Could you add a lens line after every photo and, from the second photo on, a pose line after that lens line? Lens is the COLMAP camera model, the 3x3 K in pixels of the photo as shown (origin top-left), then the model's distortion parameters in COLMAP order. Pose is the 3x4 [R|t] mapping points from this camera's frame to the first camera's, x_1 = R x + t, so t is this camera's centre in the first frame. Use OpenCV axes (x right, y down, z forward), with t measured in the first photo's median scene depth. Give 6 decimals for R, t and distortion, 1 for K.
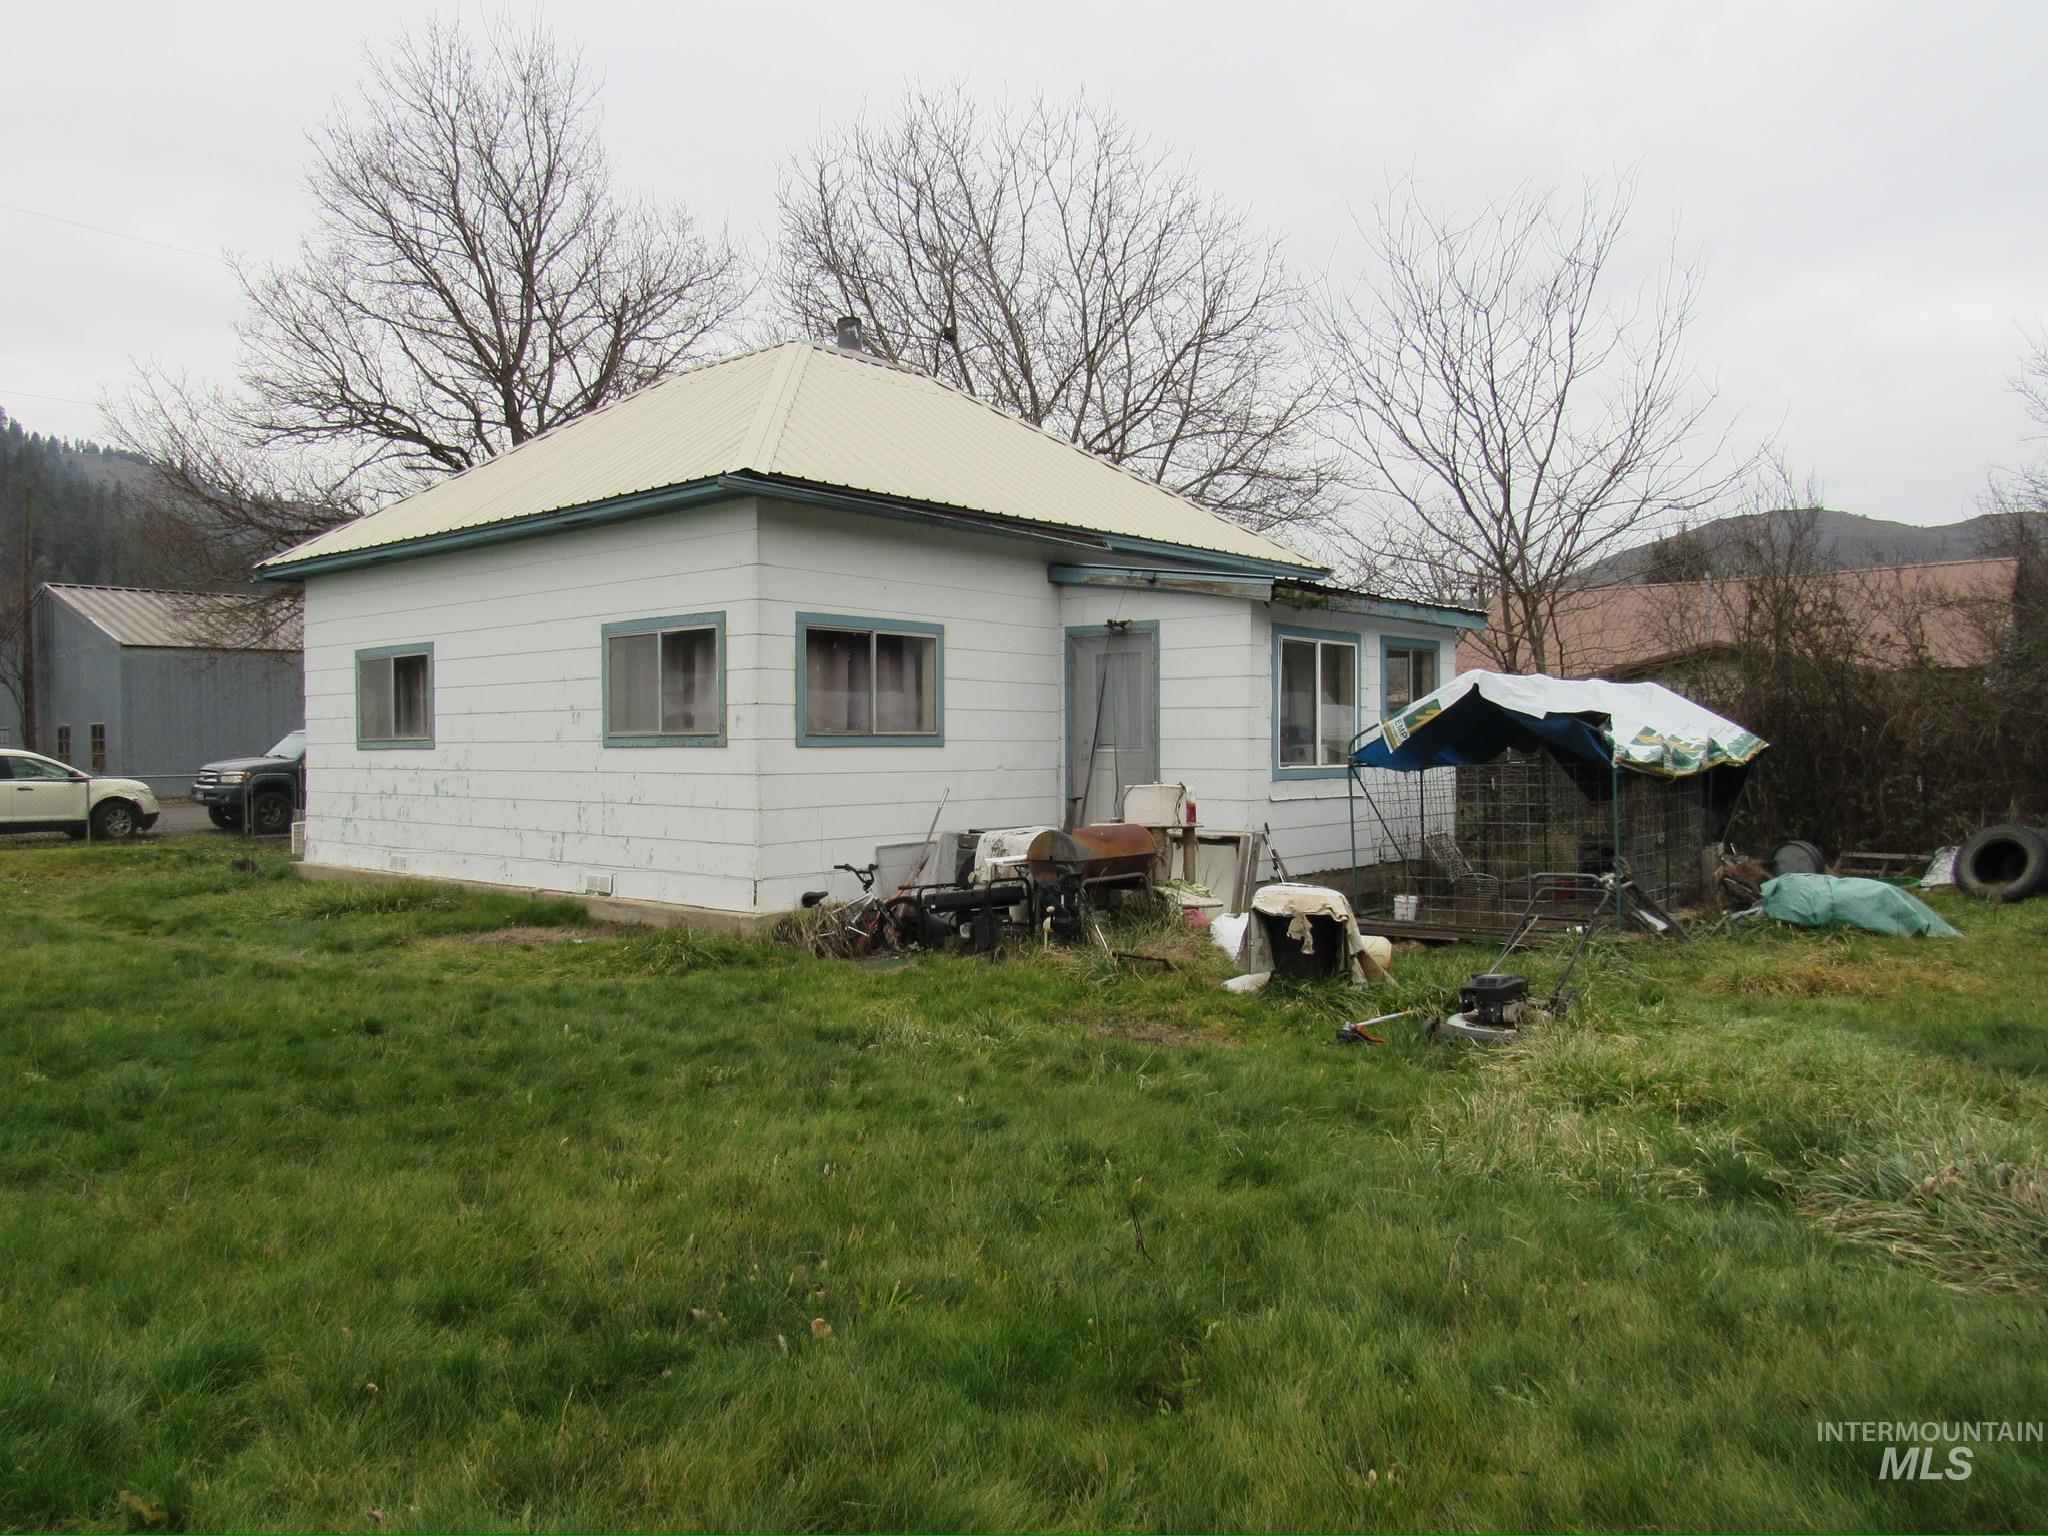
lens RADIAL K [[1486.3, 0, 1019.1], [0, 1486.3, 762.4], [0, 0, 1]] dist [-0.017728, 0.006859]
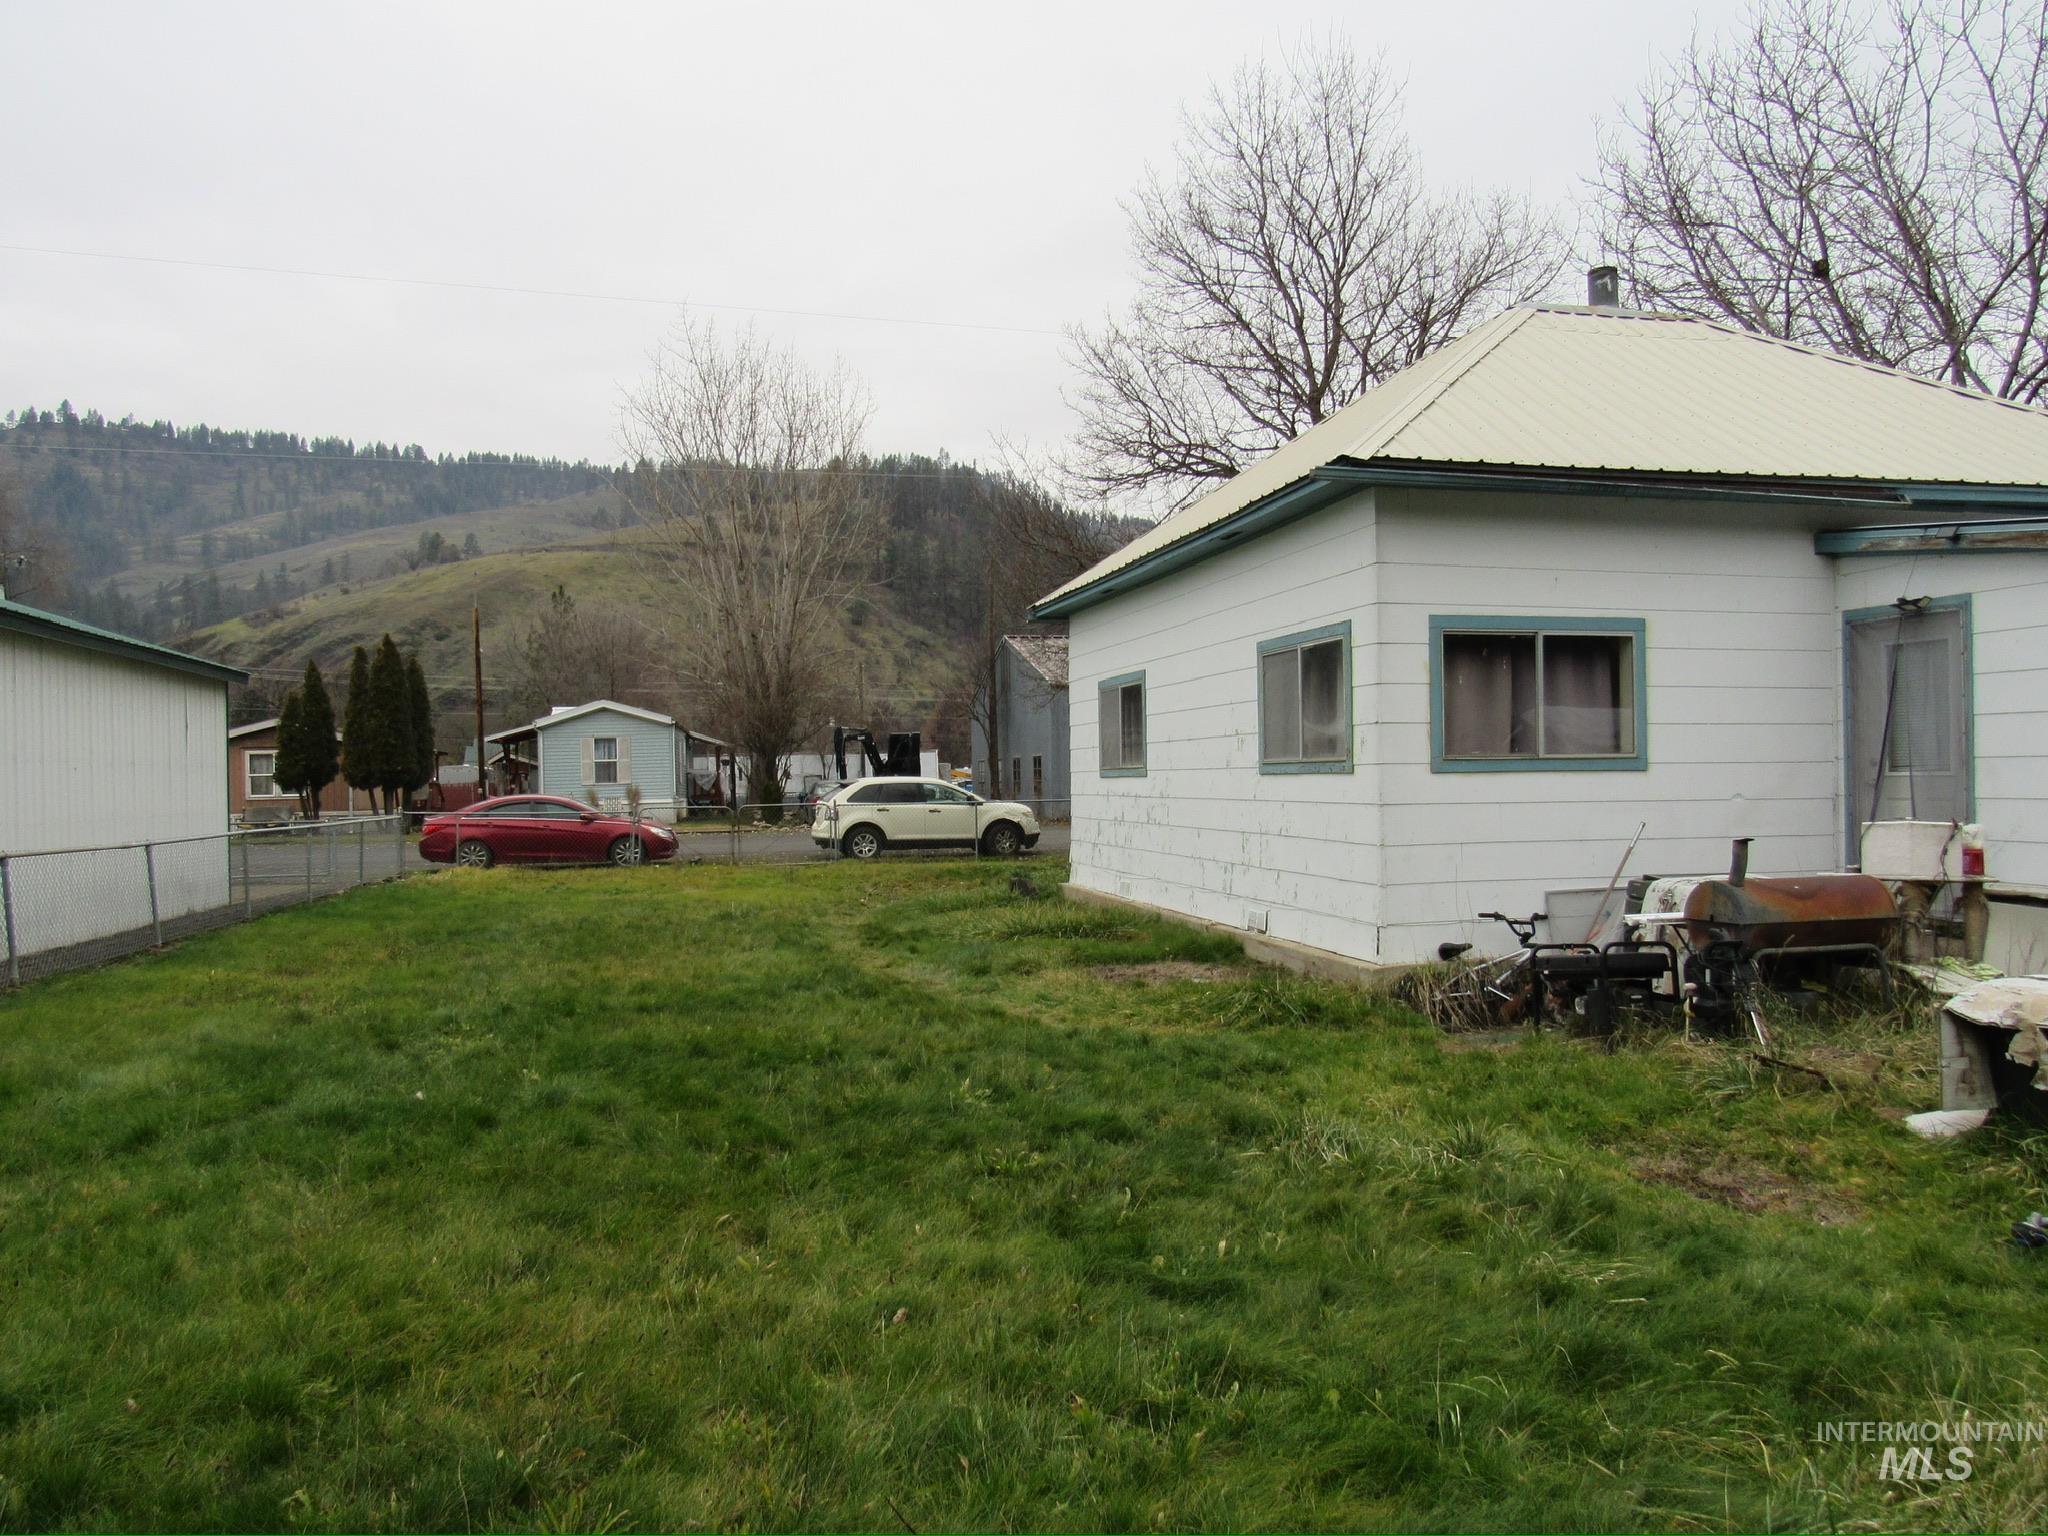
lens RADIAL K [[1486.3, 0, 1019.1], [0, 1486.3, 762.4], [0, 0, 1]] dist [-0.017728, 0.006859]
pose [[0.807197, -0.011544, -0.590169, 0.153012], [0.002147, 0.999860, -0.016620, -0.002336], [0.590278, 0.012149, 0.807108, 0.156904]]
